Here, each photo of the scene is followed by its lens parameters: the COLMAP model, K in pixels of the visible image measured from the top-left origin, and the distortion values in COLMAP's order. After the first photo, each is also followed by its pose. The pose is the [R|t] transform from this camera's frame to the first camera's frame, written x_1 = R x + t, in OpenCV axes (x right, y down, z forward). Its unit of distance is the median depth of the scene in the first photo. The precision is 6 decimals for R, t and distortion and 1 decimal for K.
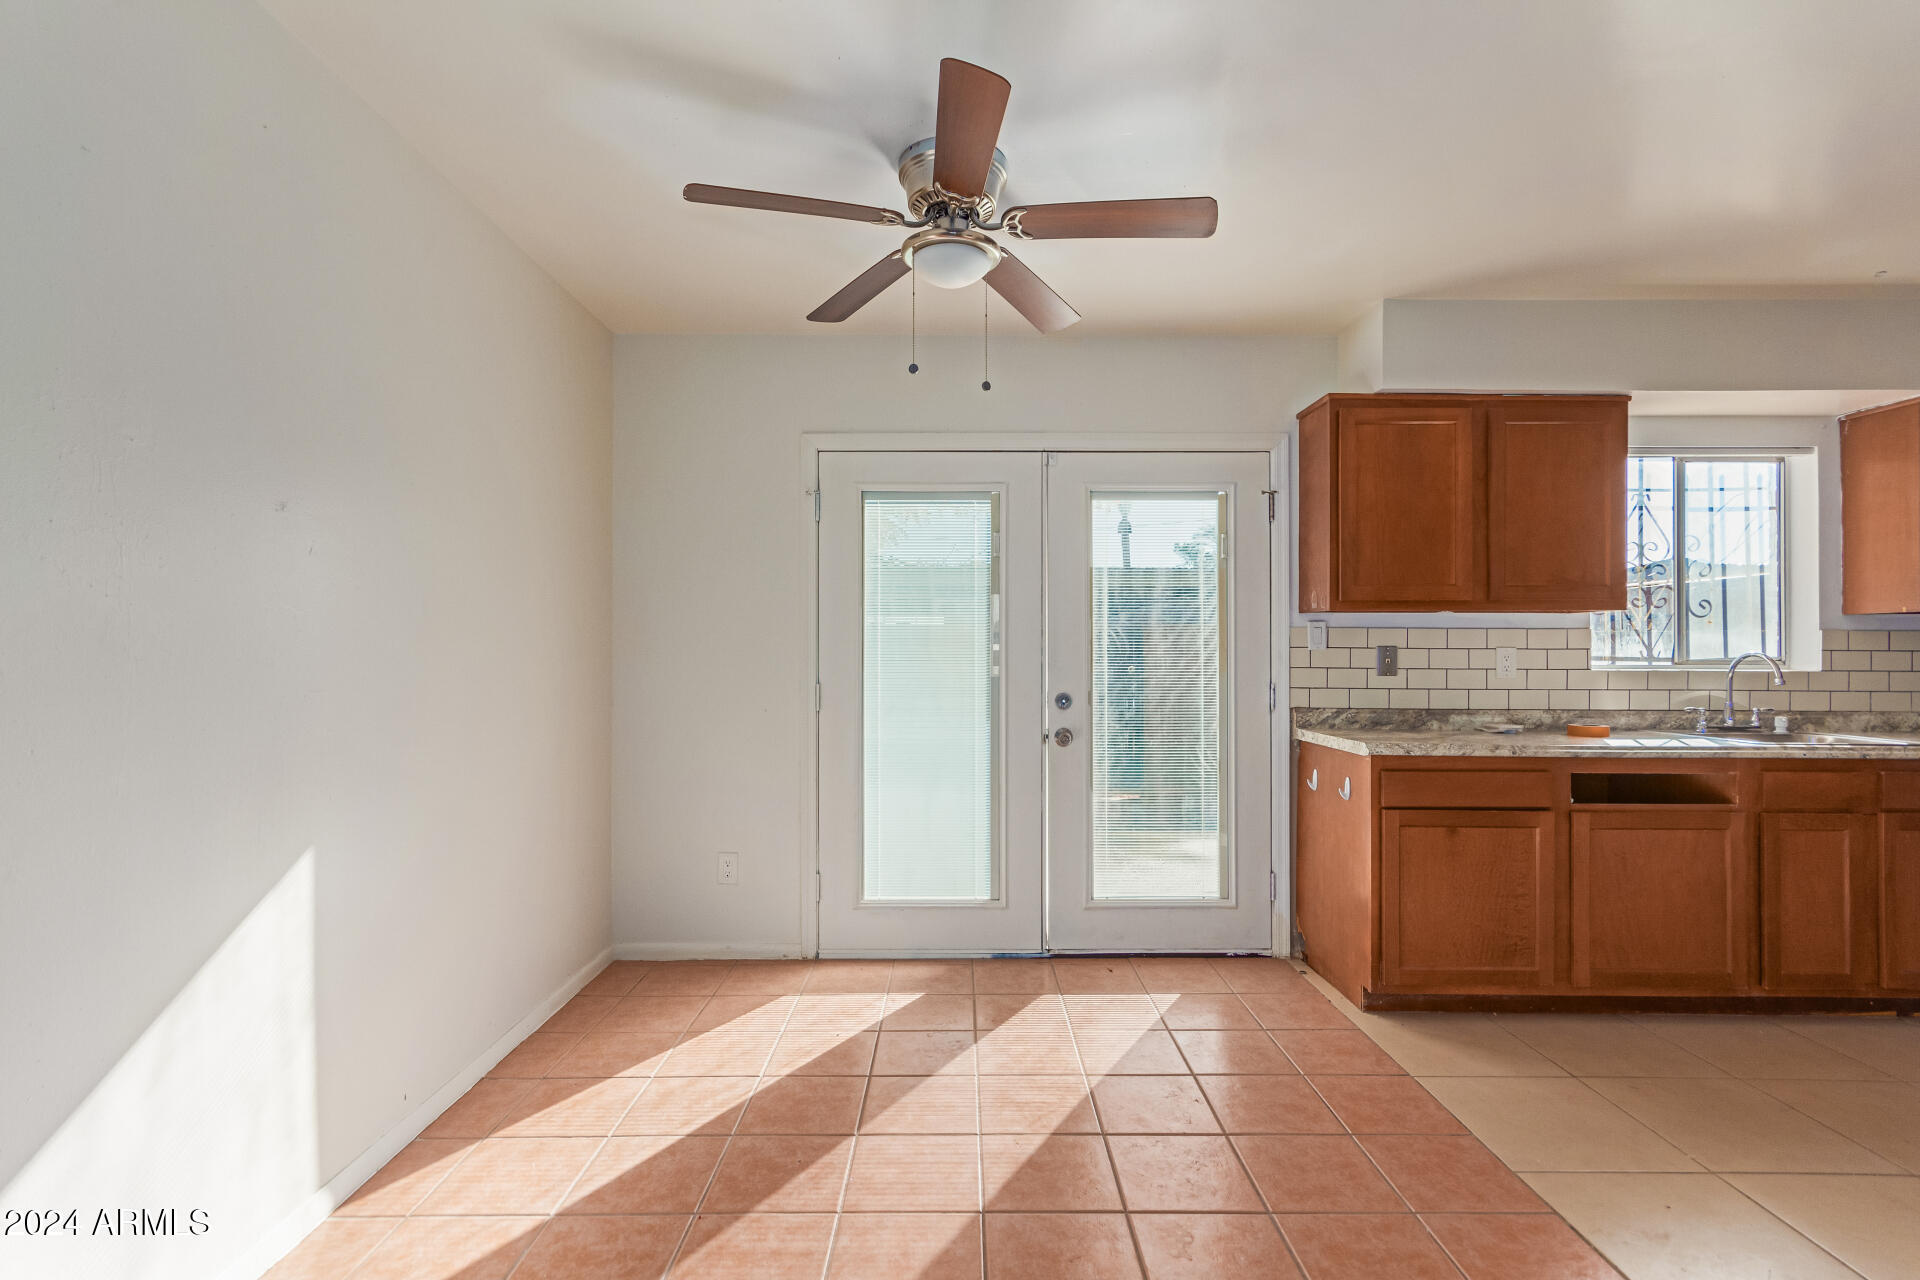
lens RADIAL K [[893.9, 0, 967.6], [0, 893.9, 647.9], [0, 0, 1]] dist [0.011646, 0.000878]
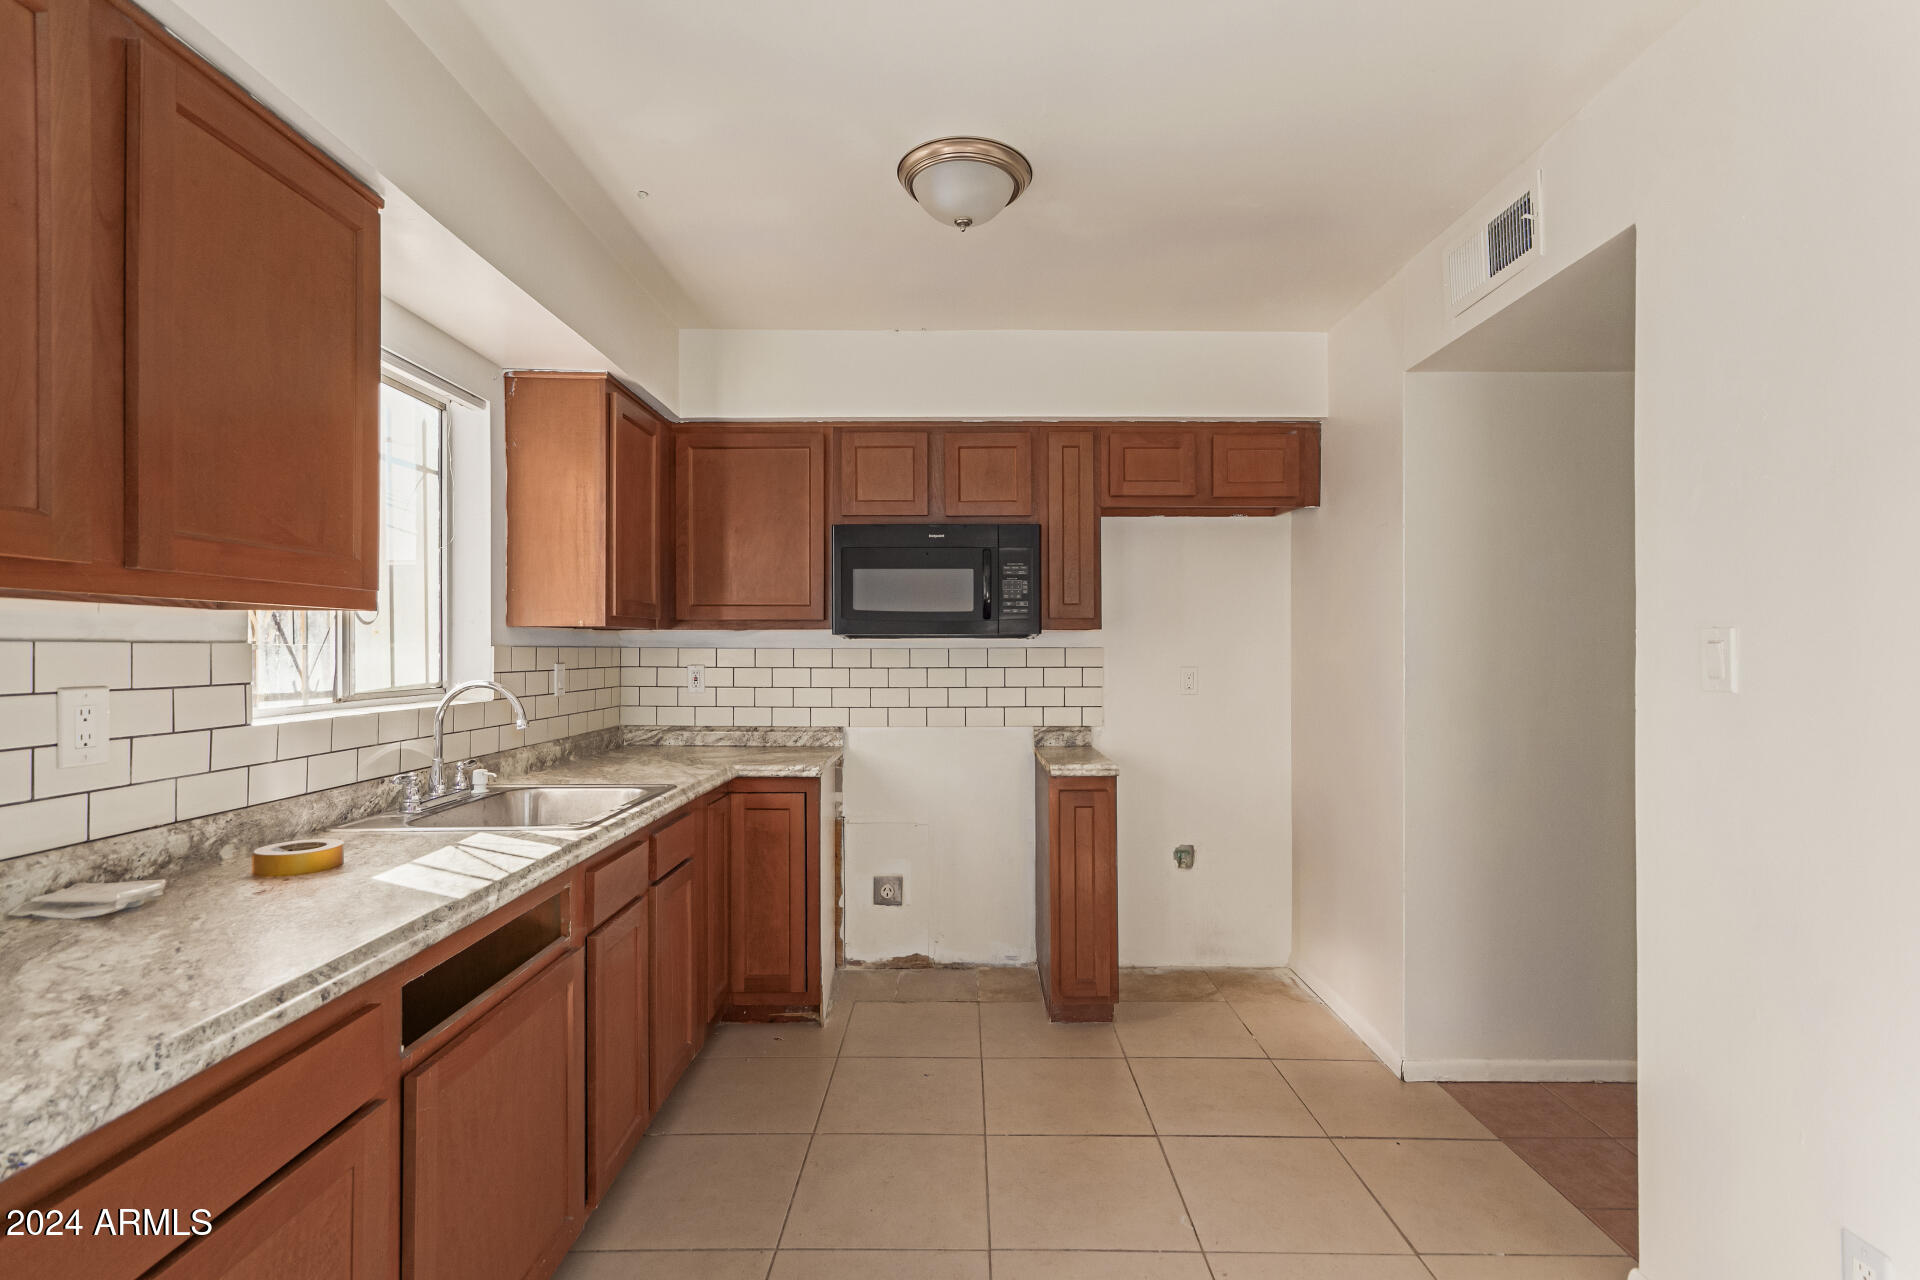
lens RADIAL K [[893.9, 0, 966.0], [0, 893.9, 652.6], [0, 0, 1]] dist [0.011646, 0.000878]
pose [[0.004993, -0.005587, 0.999972, 0.197203], [-0.008767, 0.999946, 0.005631, -0.022185], [-0.999949, -0.008795, 0.004944, 0.604049]]
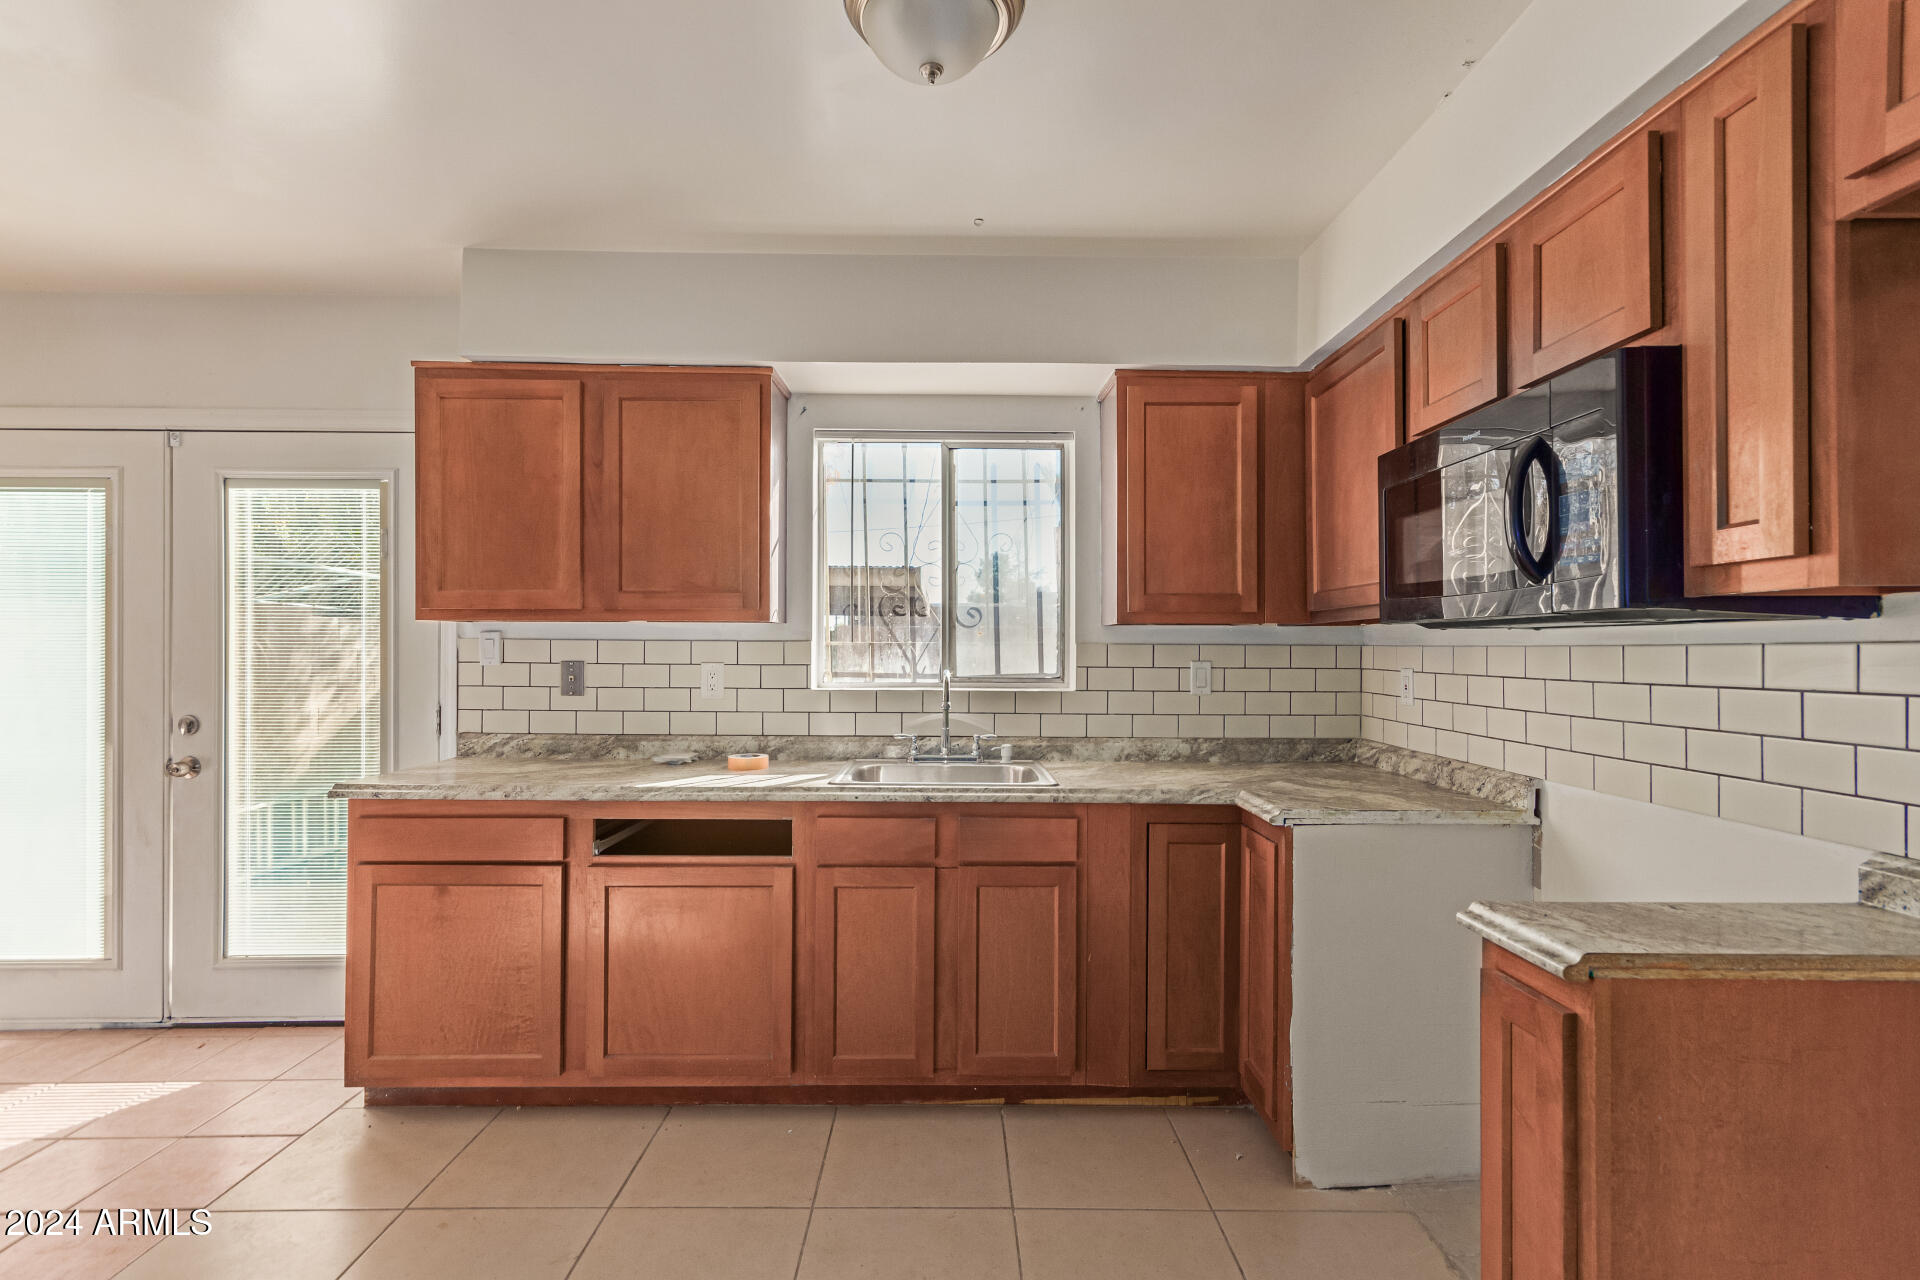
lens RADIAL K [[893.9, 0, 958.1], [0, 893.9, 646.0], [0, 0, 1]] dist [0.011646, 0.000878]
pose [[0.999996, 0.002272, 0.001456, 0.835568], [-0.002279, 0.999987, 0.004461, -0.020948], [-0.001445, -0.004464, 0.999989, 0.143217]]
